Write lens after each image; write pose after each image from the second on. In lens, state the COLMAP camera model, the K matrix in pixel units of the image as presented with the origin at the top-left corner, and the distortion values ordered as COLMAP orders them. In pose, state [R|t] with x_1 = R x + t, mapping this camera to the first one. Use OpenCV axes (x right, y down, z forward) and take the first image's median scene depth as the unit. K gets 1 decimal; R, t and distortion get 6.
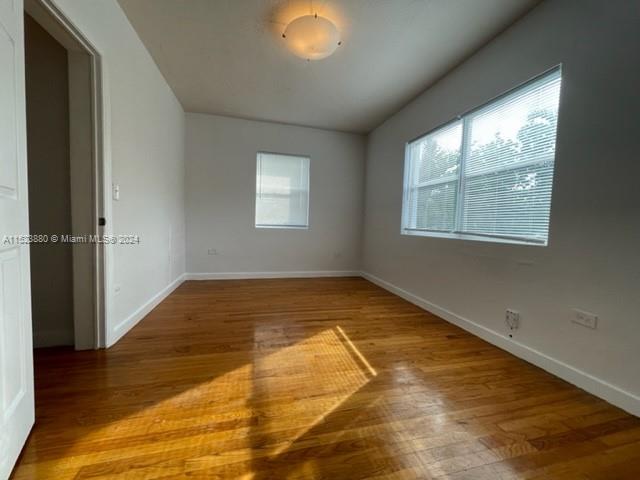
lens RADIAL K [[258.4, 0, 320.7], [0, 258.4, 241.1], [0, 0, 1]] dist [0.002836, -0.000419]
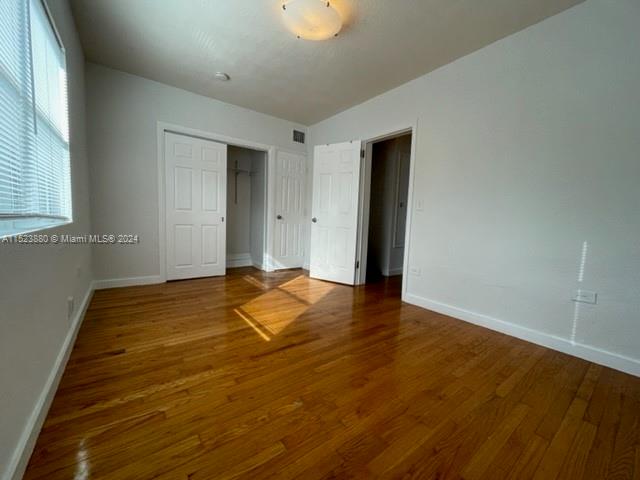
lens RADIAL K [[258.4, 0, 323.6], [0, 258.4, 240.8], [0, 0, 1]] dist [0.002836, -0.000419]
pose [[-0.921700, -0.038304, -0.386008, 0.267478], [-0.091645, 0.988444, 0.120744, -0.110343], [0.376923, 0.146666, -0.914559, 2.024069]]
